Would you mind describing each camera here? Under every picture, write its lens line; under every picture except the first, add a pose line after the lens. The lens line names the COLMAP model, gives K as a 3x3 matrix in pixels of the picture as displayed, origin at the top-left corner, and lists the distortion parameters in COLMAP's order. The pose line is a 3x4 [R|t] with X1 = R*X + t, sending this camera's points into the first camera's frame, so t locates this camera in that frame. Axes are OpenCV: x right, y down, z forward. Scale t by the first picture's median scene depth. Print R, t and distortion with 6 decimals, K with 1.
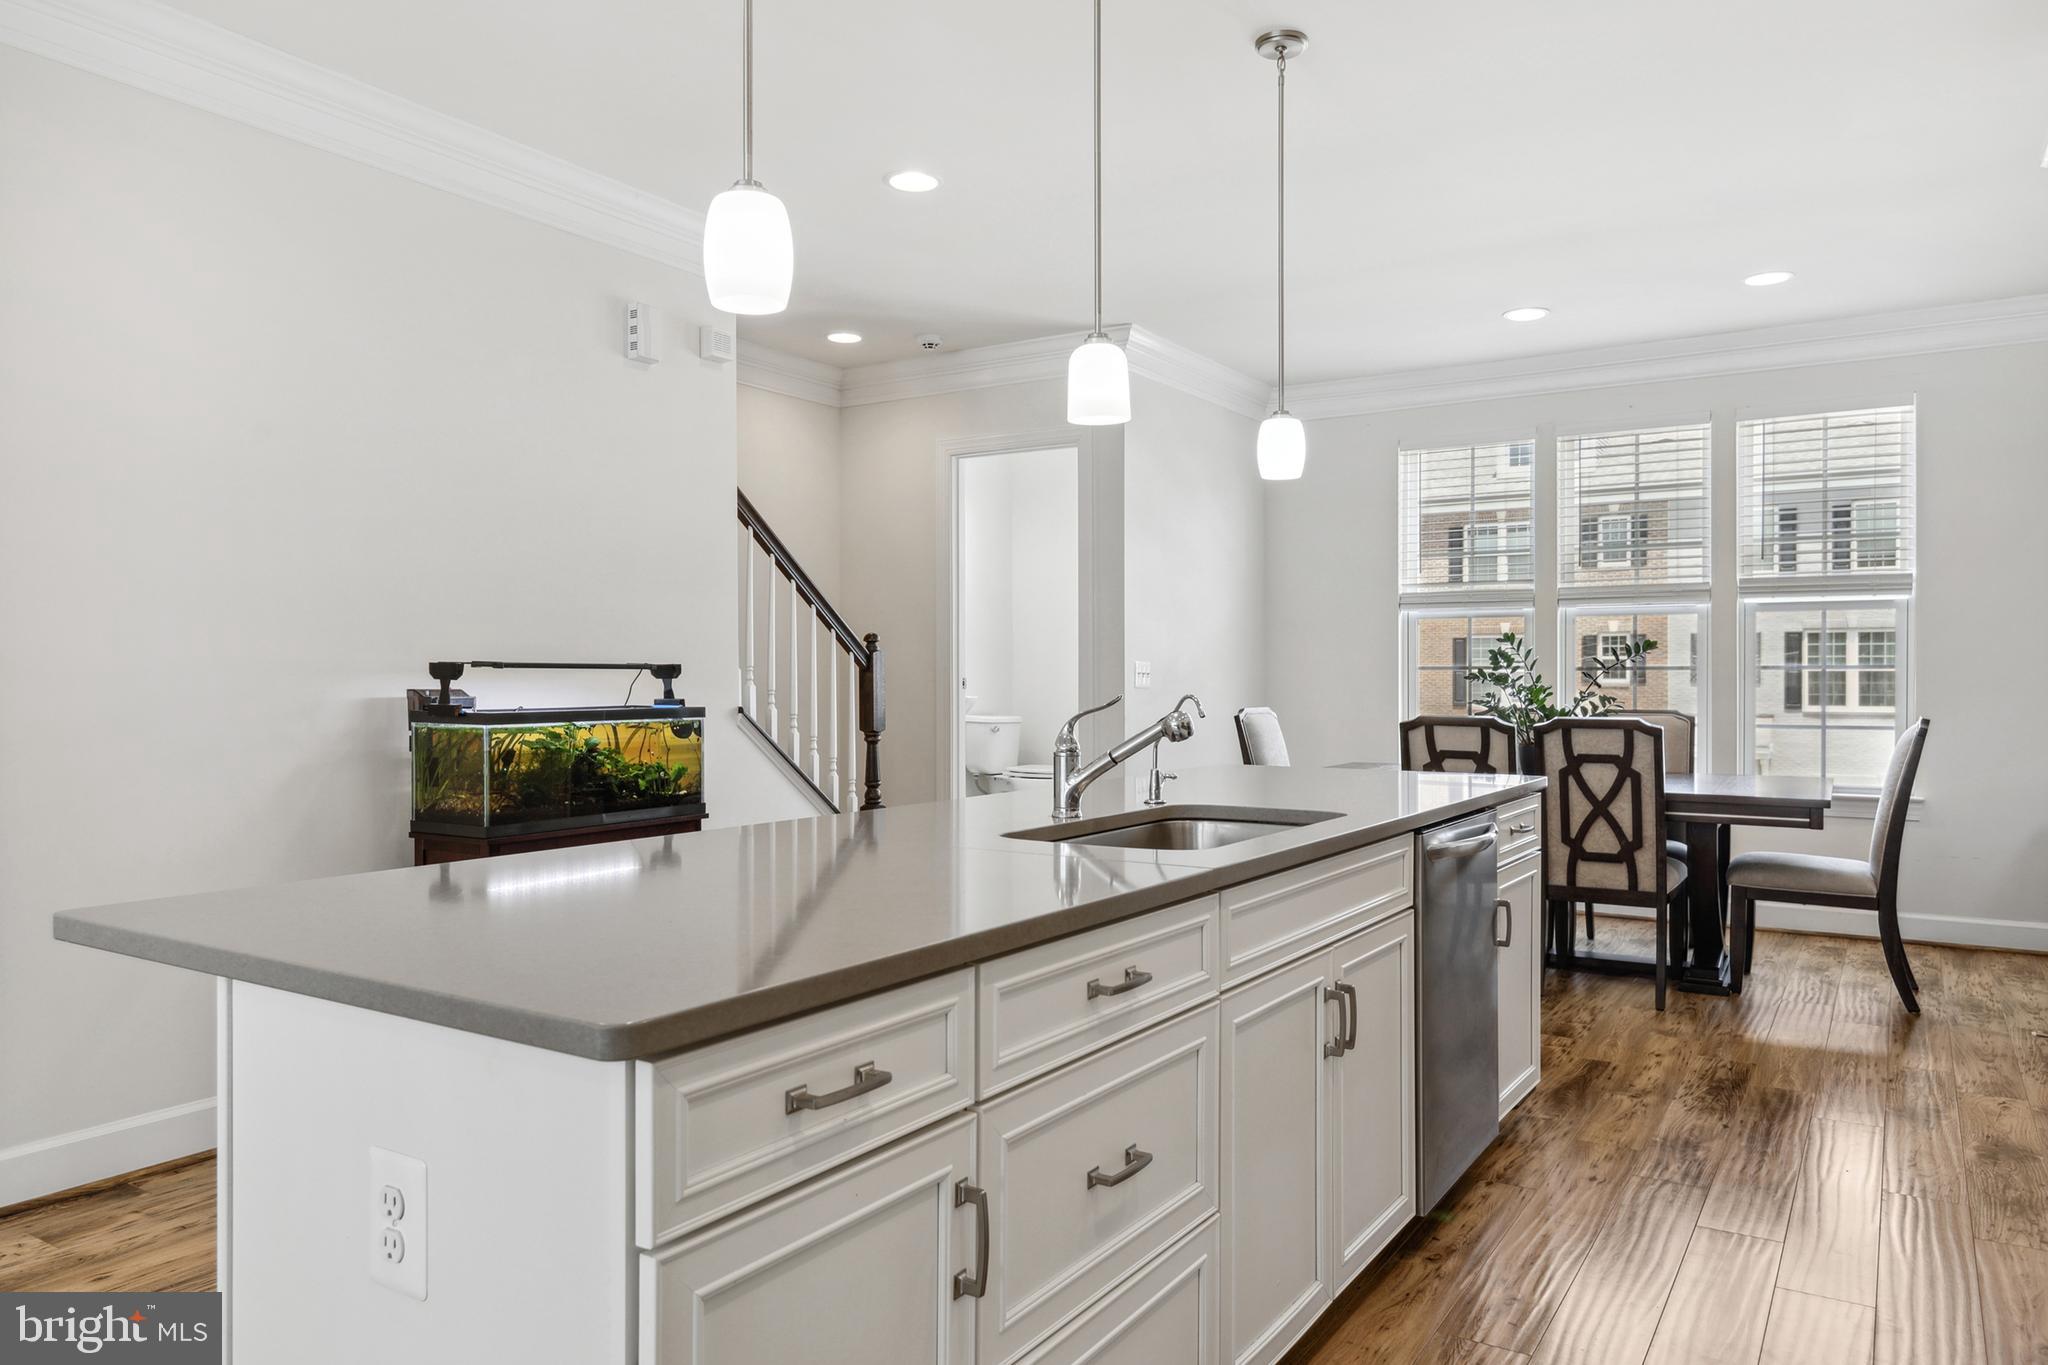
lens RADIAL K [[1386.3, 0, 1013.9], [0, 1386.3, 684.5], [0, 0, 1]] dist [-0.003328, 0.018477]
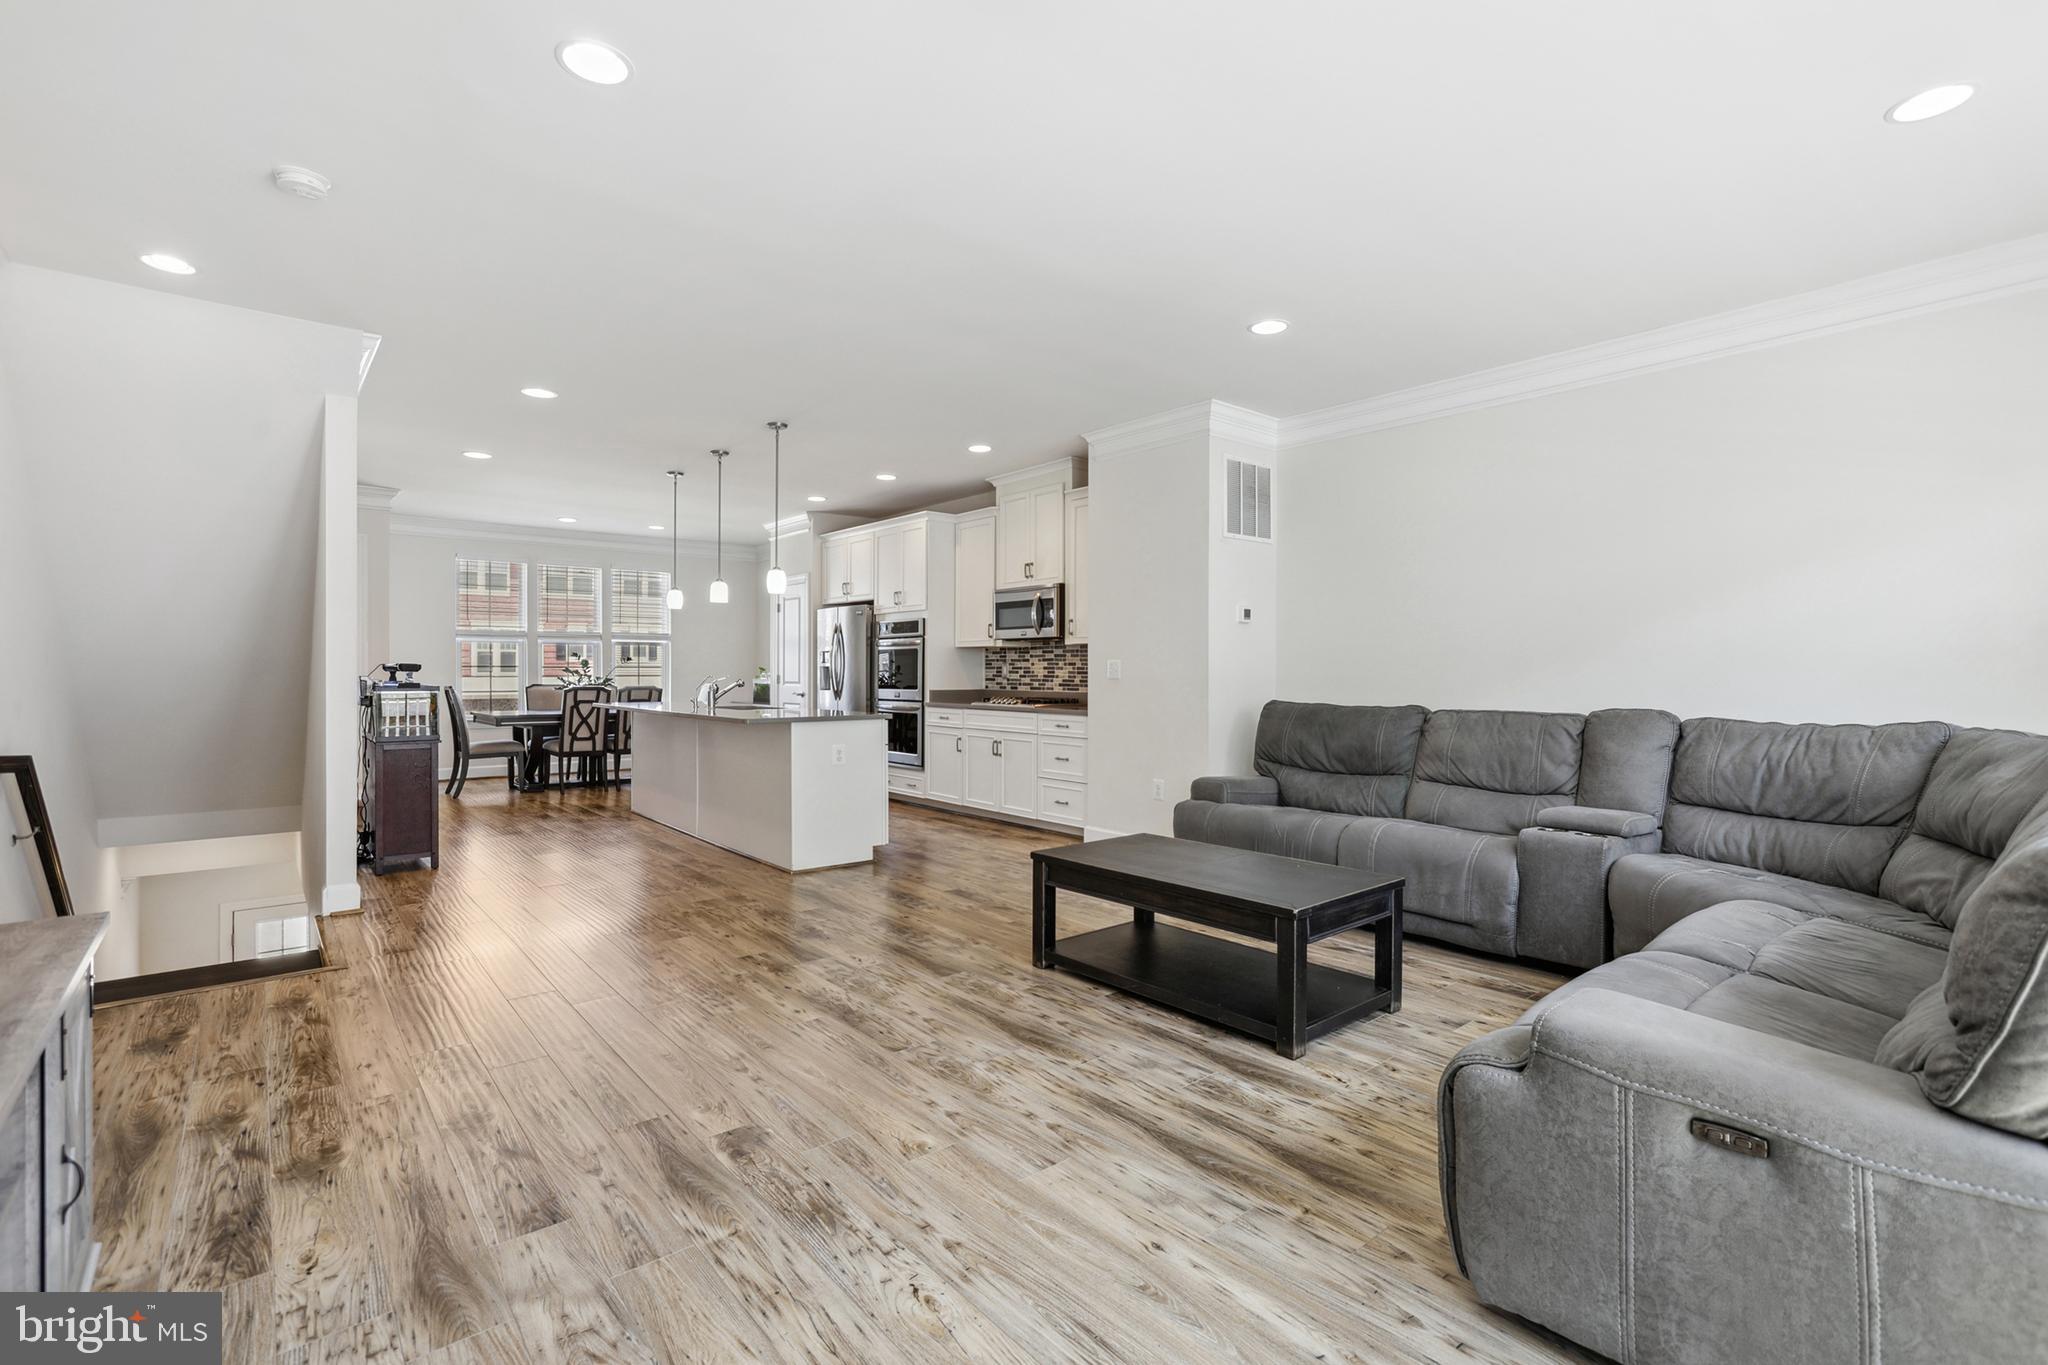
lens RADIAL K [[929.8, 0, 1019.3], [0, 929.8, 681.8], [0, 0, 1]] dist [-0.017444, 0.011572]
pose [[0.309606, -0.009735, 0.950815, -0.961885], [0.004711, 0.999951, 0.008704, 0.003275], [-0.950853, 0.001784, 0.309637, -0.252890]]
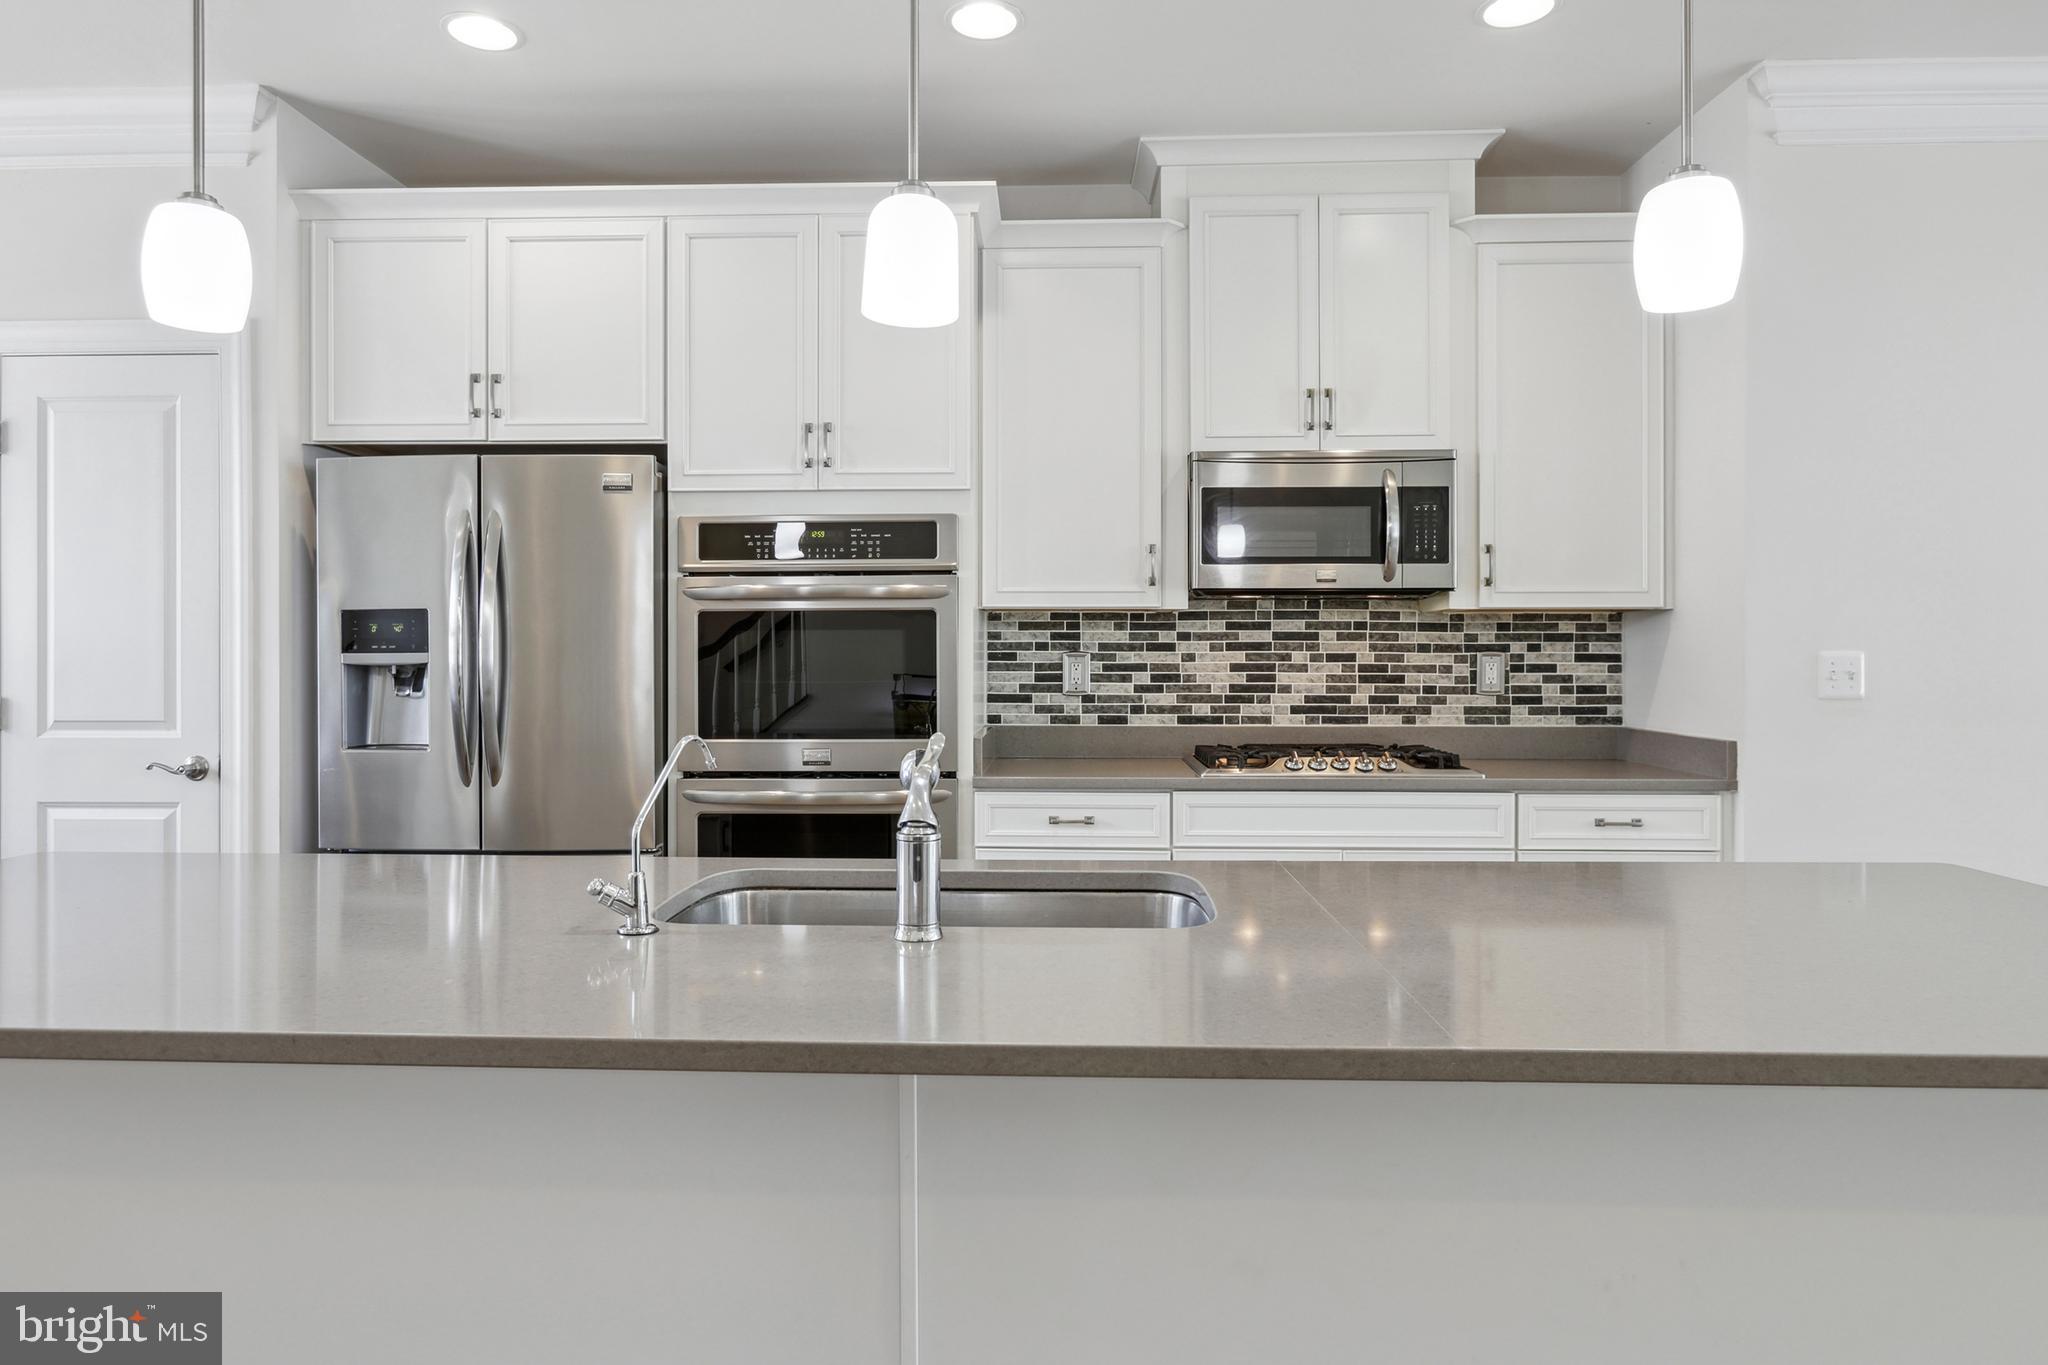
lens RADIAL K [[1247.8, 0, 1033.6], [0, 1247.8, 659.8], [0, 0, 1]] dist [-0.016476, 0.006519]
pose [[-0.515071, -0.004531, 0.857136, -0.221877], [0.006689, 0.999934, 0.009306, -0.016214], [-0.857122, 0.010527, -0.515007, 0.585300]]
